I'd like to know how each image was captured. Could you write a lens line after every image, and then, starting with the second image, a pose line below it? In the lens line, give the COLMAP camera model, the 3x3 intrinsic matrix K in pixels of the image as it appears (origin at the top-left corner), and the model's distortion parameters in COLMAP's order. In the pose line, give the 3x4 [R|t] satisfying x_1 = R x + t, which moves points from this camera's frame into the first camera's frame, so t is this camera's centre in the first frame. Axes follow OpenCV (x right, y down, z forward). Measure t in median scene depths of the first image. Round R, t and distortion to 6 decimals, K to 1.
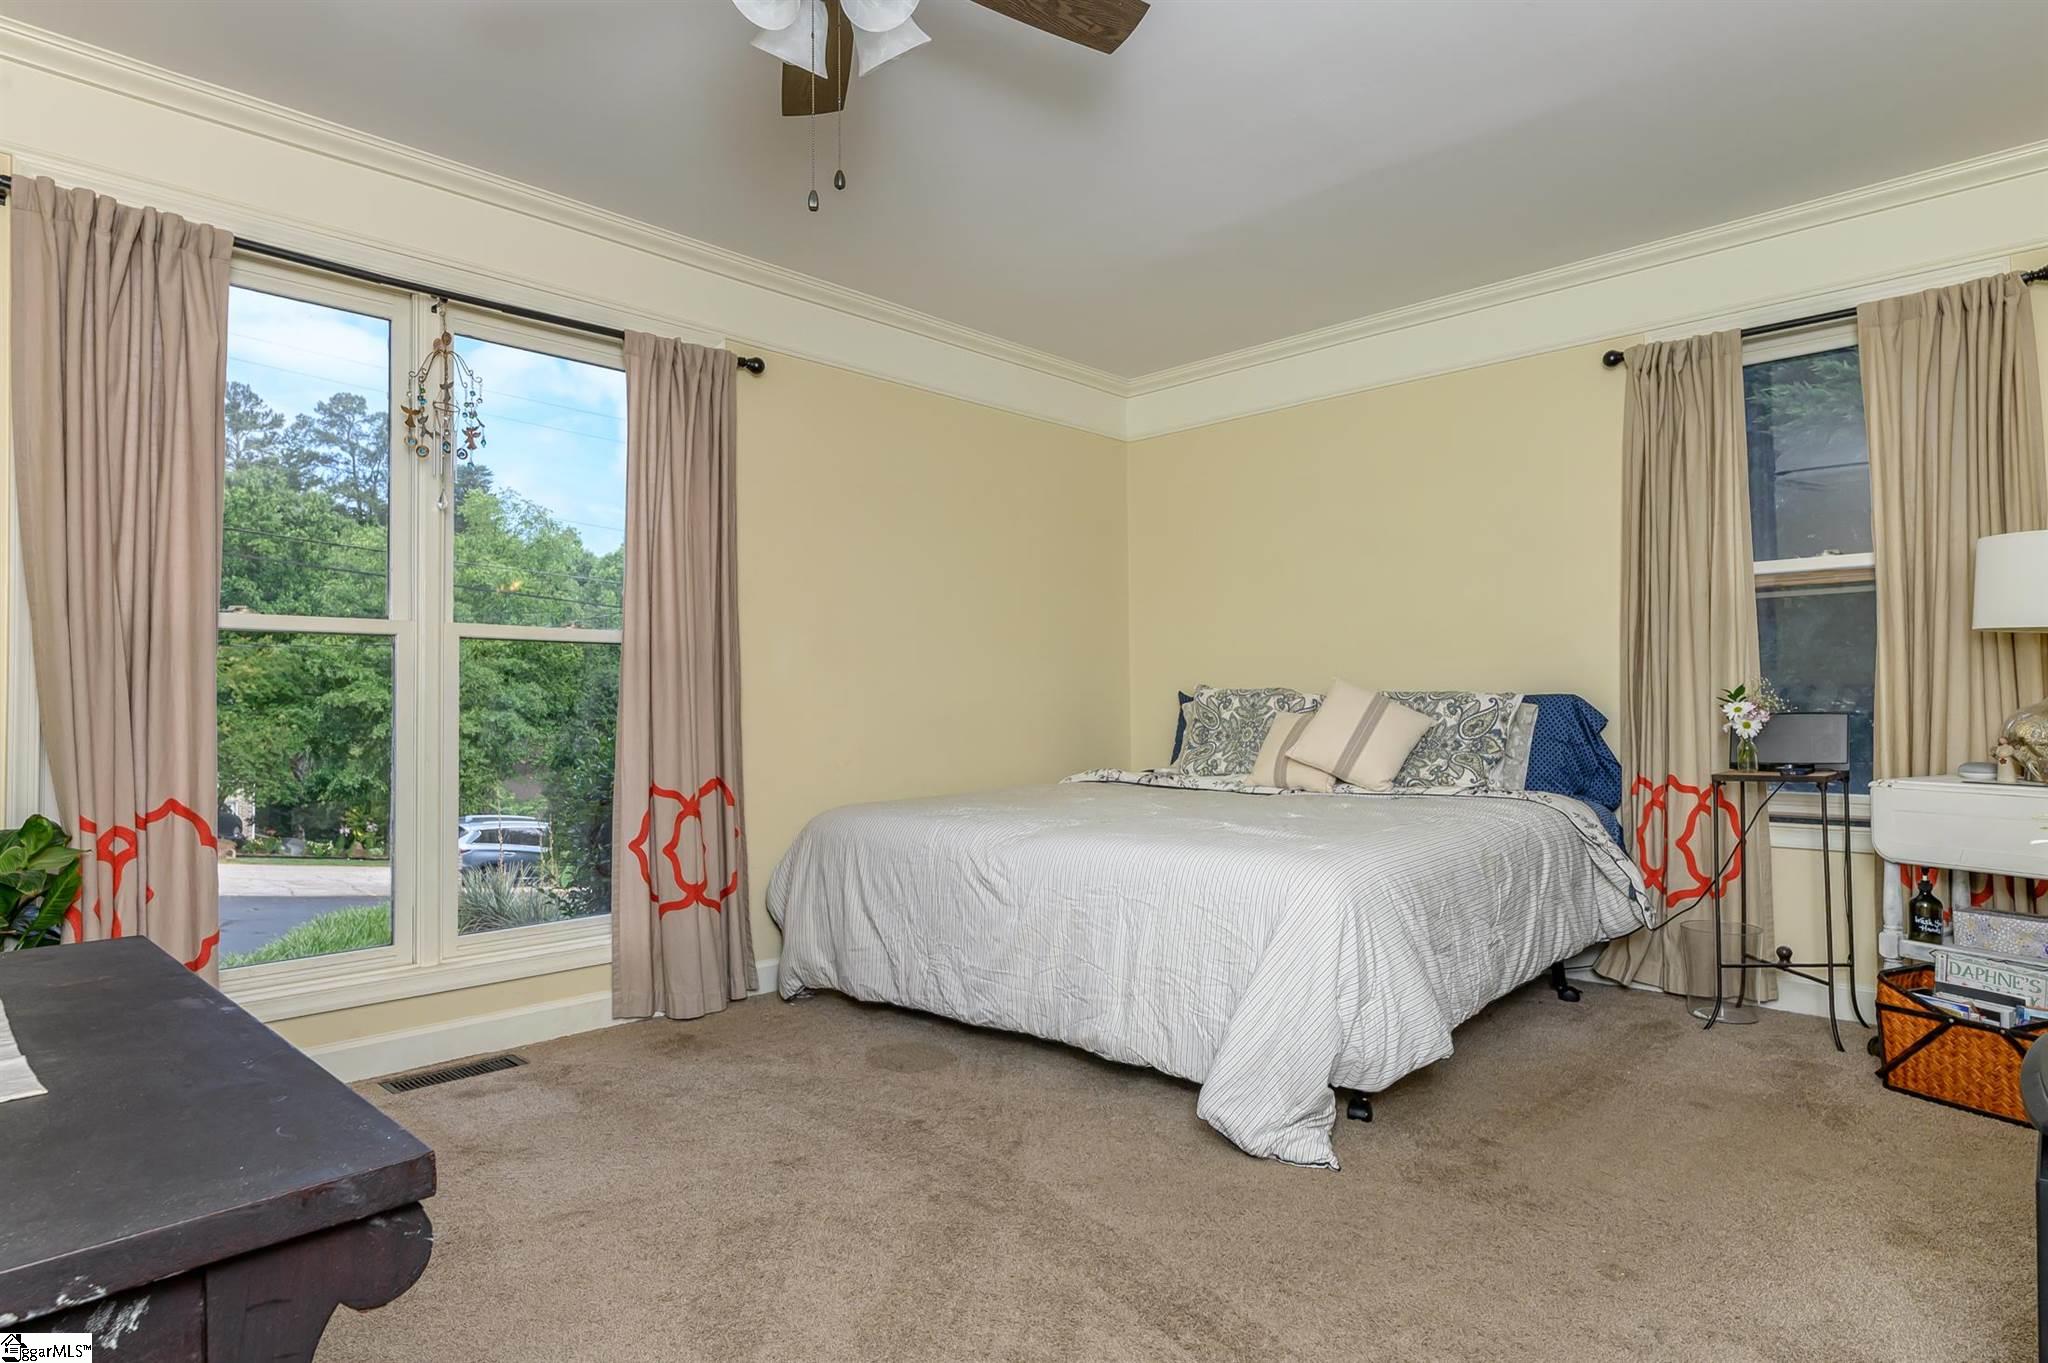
lens RADIAL K [[1174.7, 0, 1024.0], [0, 1174.7, 681.5], [0, 0, 1]] dist [0.003279, 0.000030]
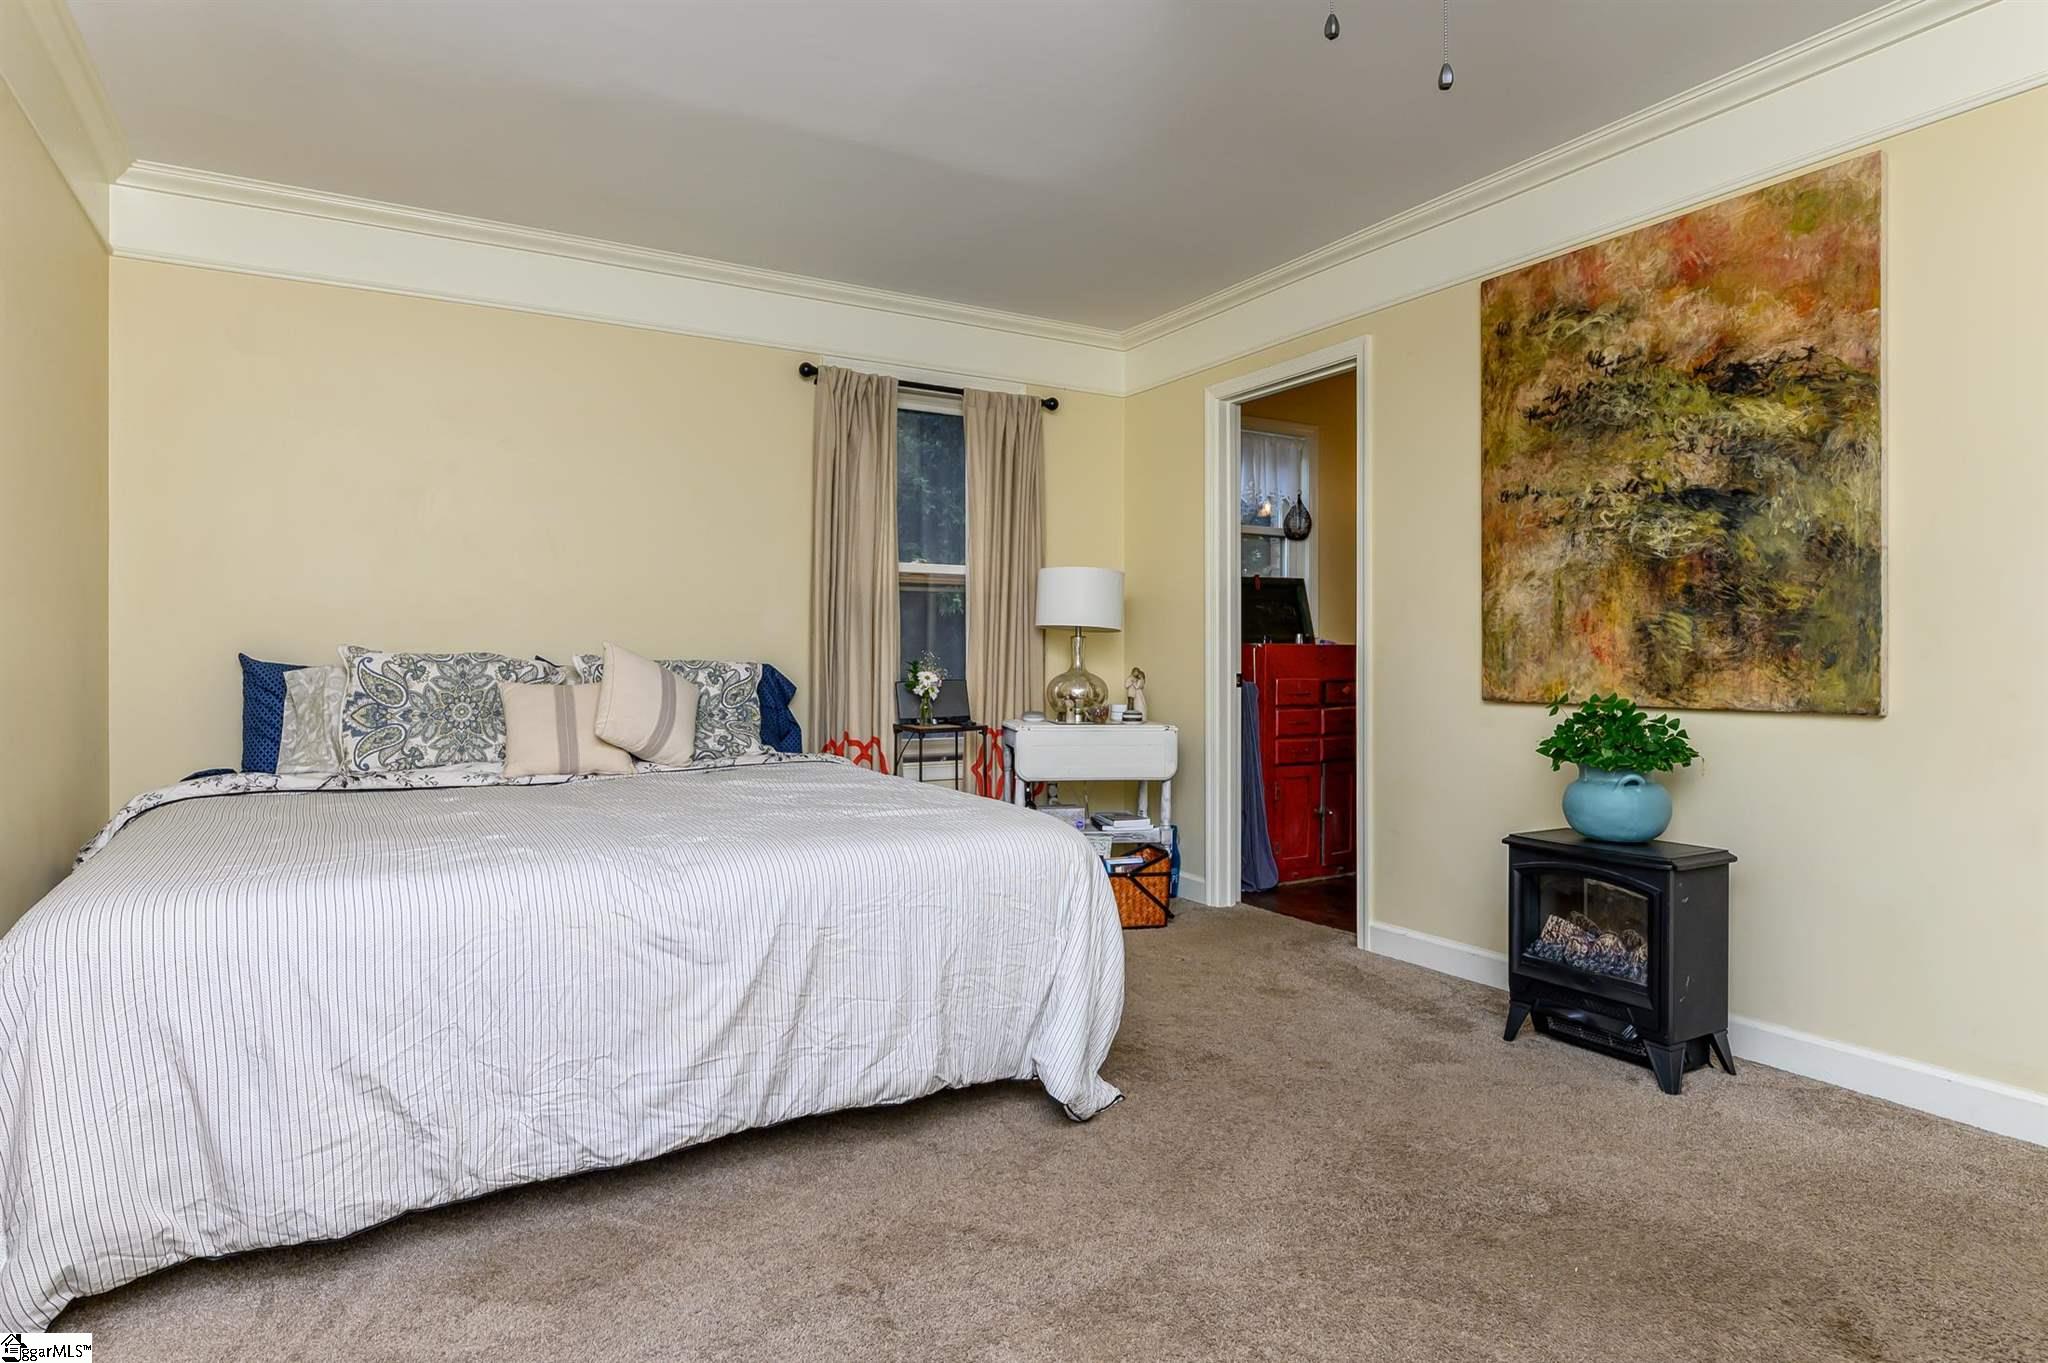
lens RADIAL K [[1076.5, 0, 1024.0], [0, 1076.5, 681.5], [0, 0, 1]] dist [-0.002894, -0.000252]
pose [[0.280916, -0.008472, 0.959695, -0.433298], [-0.020693, 0.999675, 0.014882, 0.007145], [-0.959509, -0.024039, 0.280649, 0.490151]]
